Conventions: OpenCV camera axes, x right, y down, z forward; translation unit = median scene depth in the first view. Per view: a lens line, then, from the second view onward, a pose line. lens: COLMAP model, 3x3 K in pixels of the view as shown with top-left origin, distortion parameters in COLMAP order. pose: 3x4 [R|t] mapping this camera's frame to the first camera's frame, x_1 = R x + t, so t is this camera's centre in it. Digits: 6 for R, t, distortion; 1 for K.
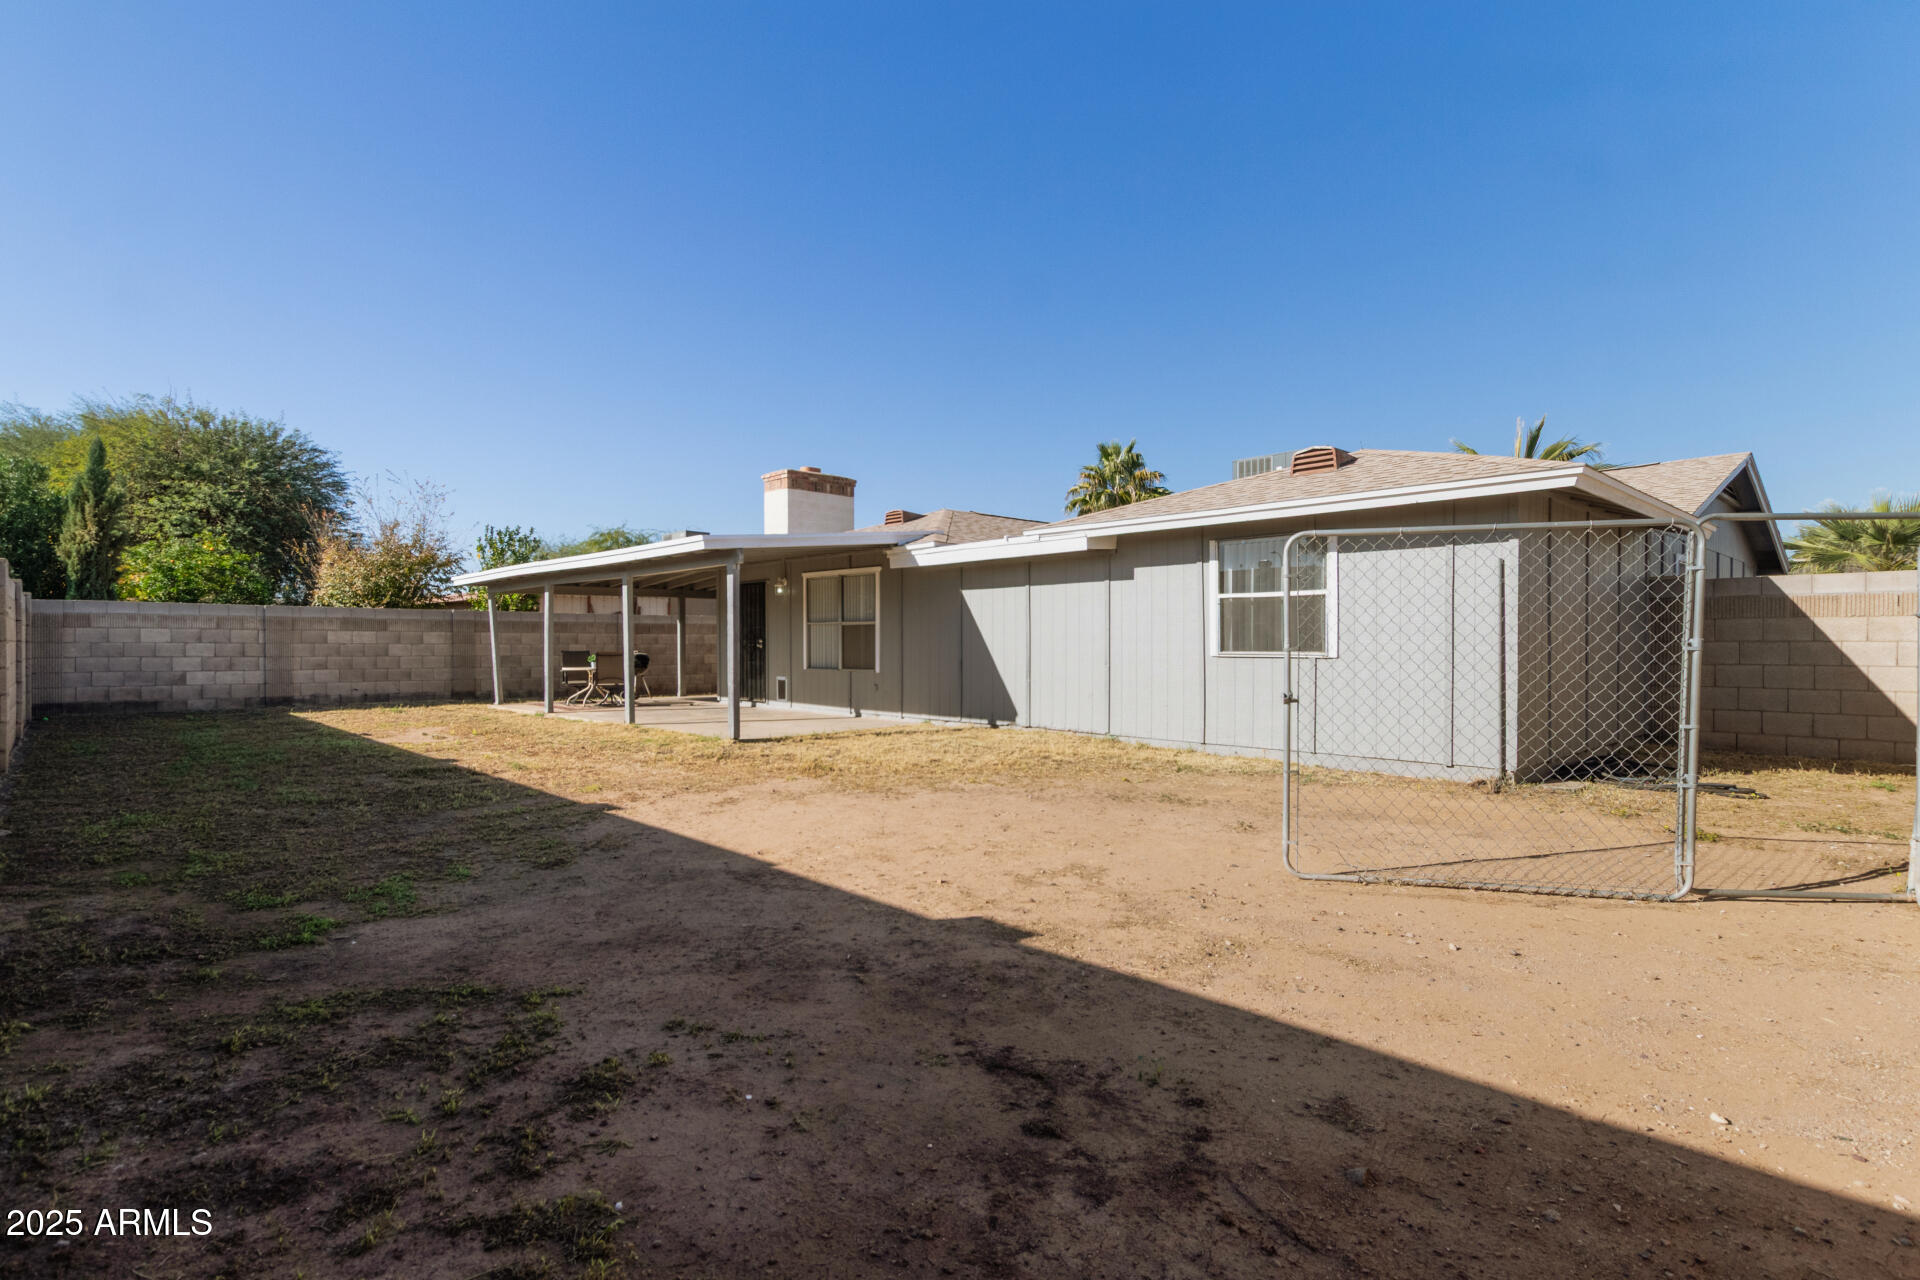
lens RADIAL K [[903.9, 0, 956.4], [0, 903.9, 647.4], [0, 0, 1]] dist [0.005346, 0.000365]
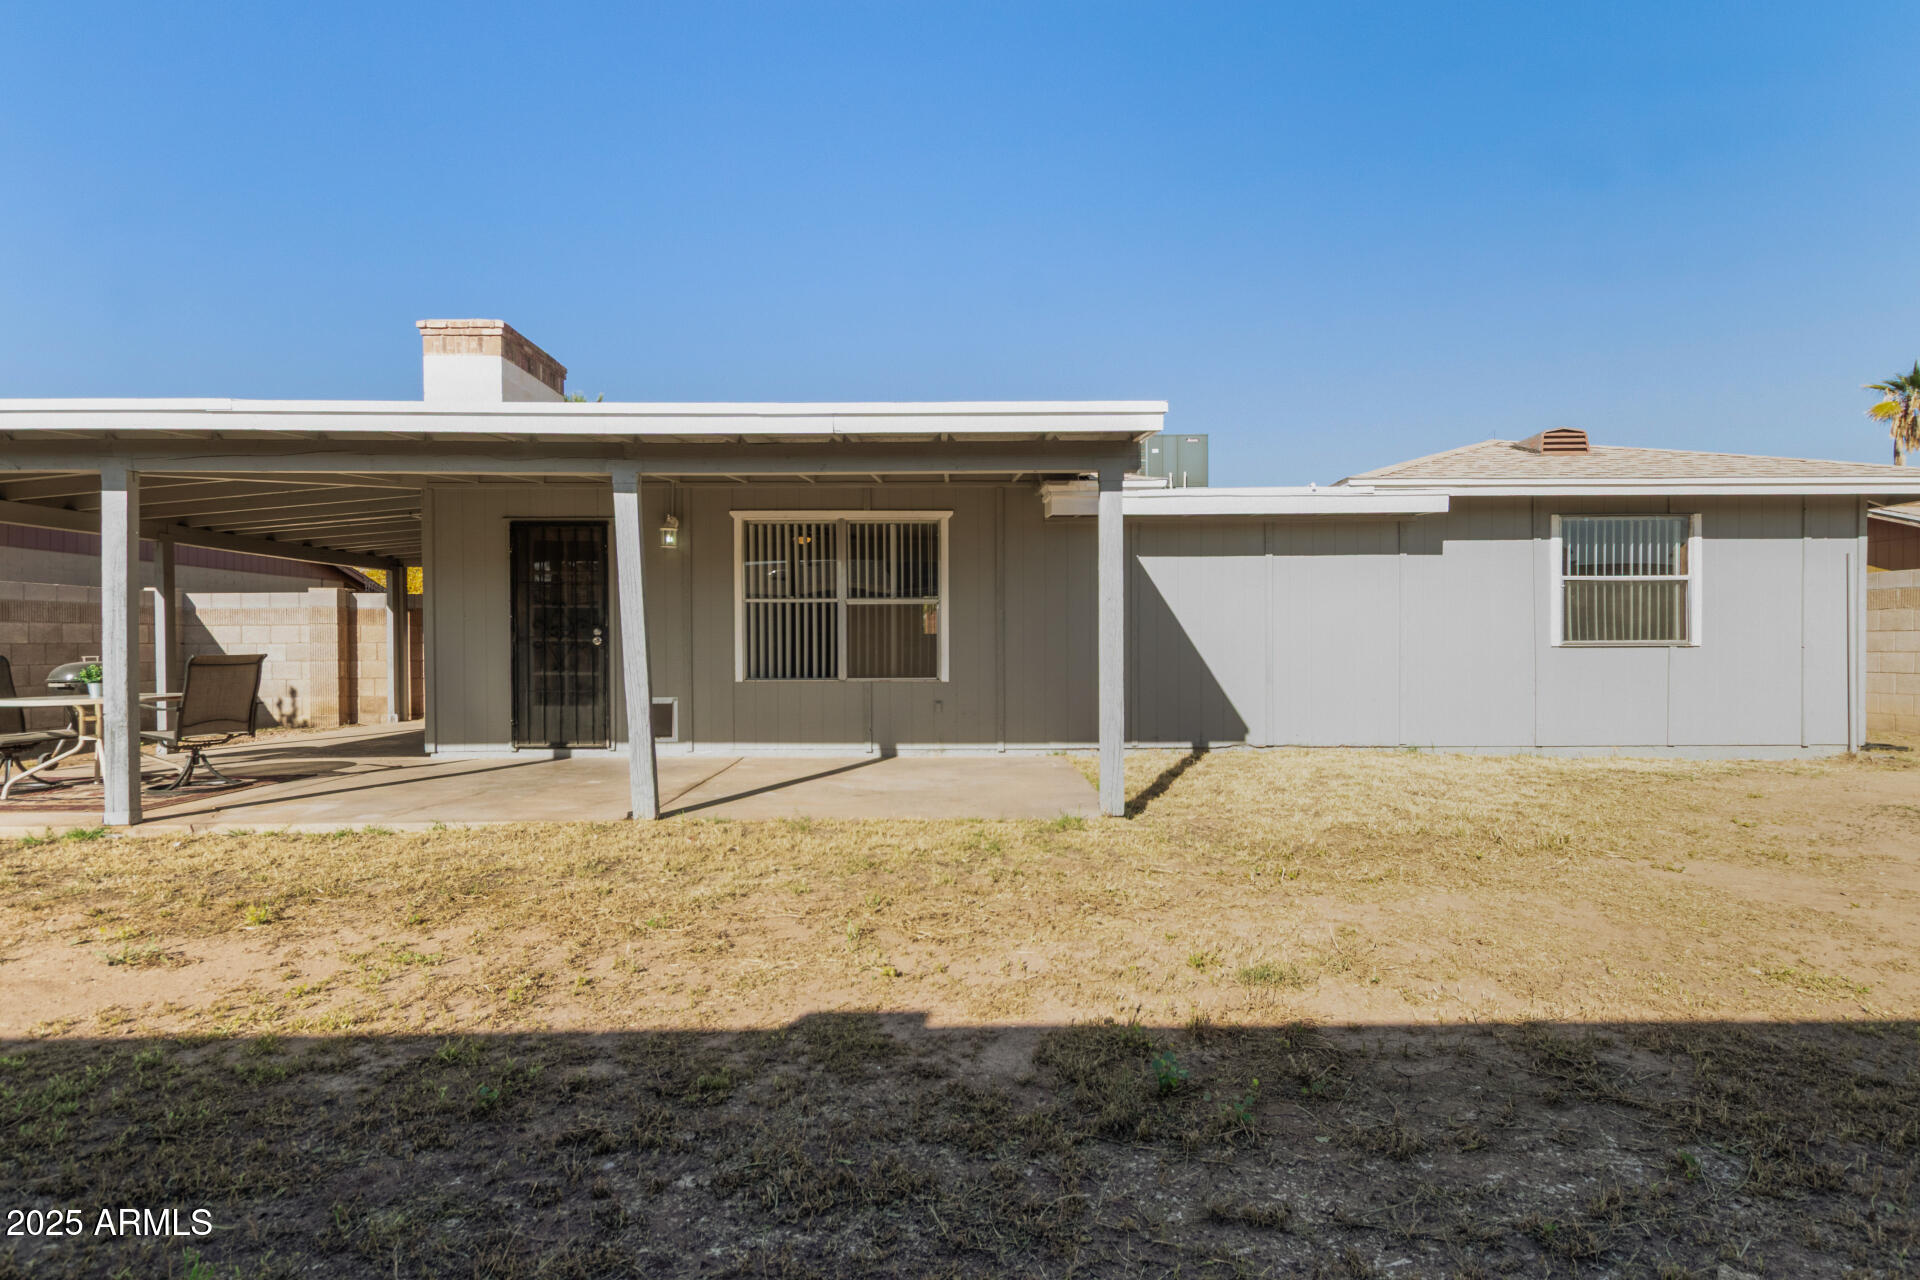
lens RADIAL K [[903.9, 0, 956.4], [0, 903.9, 647.4], [0, 0, 1]] dist [0.005346, 0.000365]
pose [[0.694289, -0.007198, 0.719660, -0.536842], [0.008724, 0.999961, 0.001585, 0.003161], [-0.719643, 0.005178, 0.694325, 0.572387]]
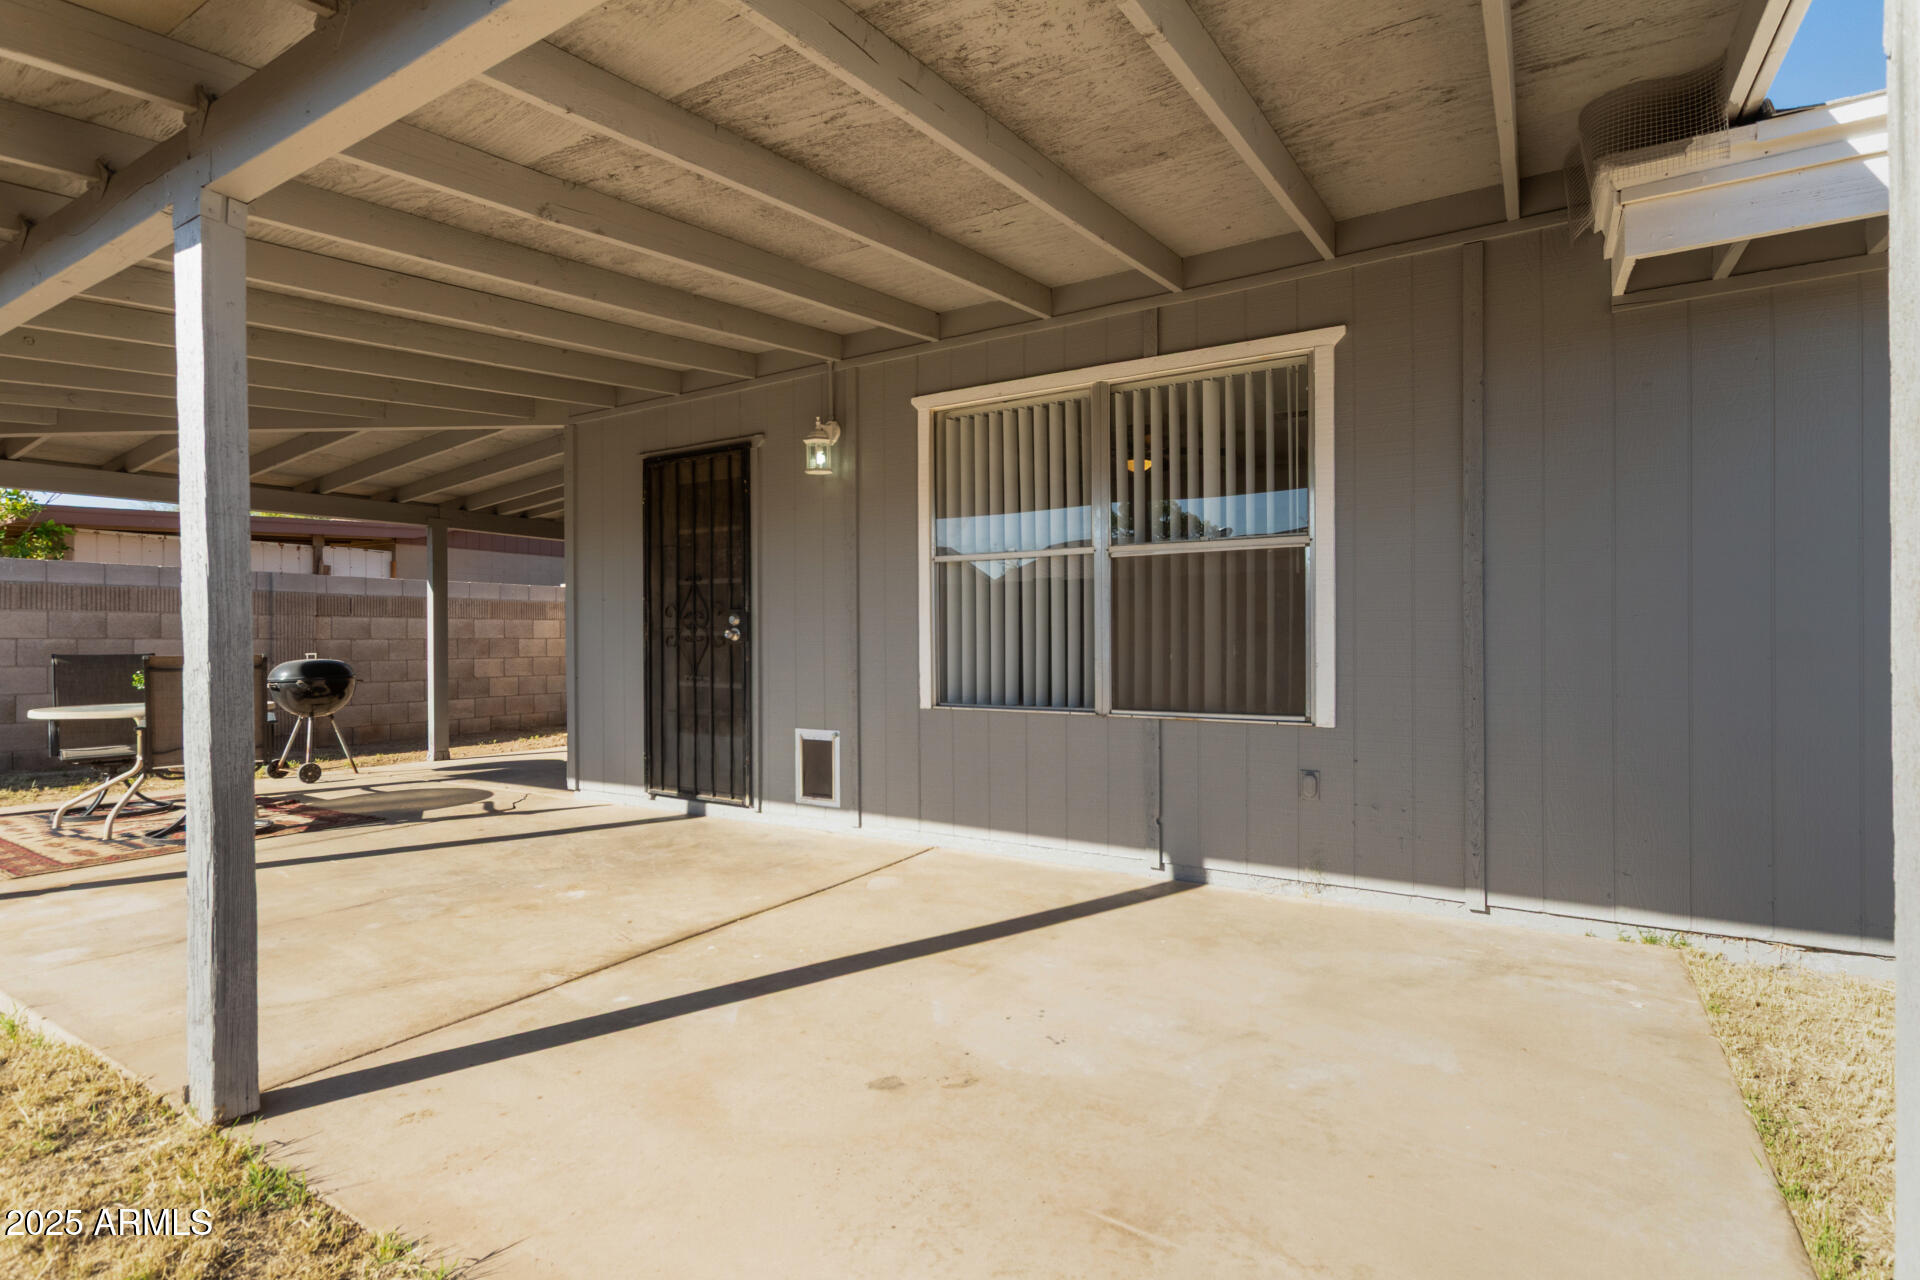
lens RADIAL K [[929.3, 0, 965.2], [0, 929.3, 632.4], [0, 0, 1]] dist [0.010502, 0.000160]
pose [[0.967680, -0.002626, 0.252166, -0.262143], [0.006025, 0.999901, -0.012708, 0.002236], [-0.252108, 0.013816, 0.967600, 0.774356]]
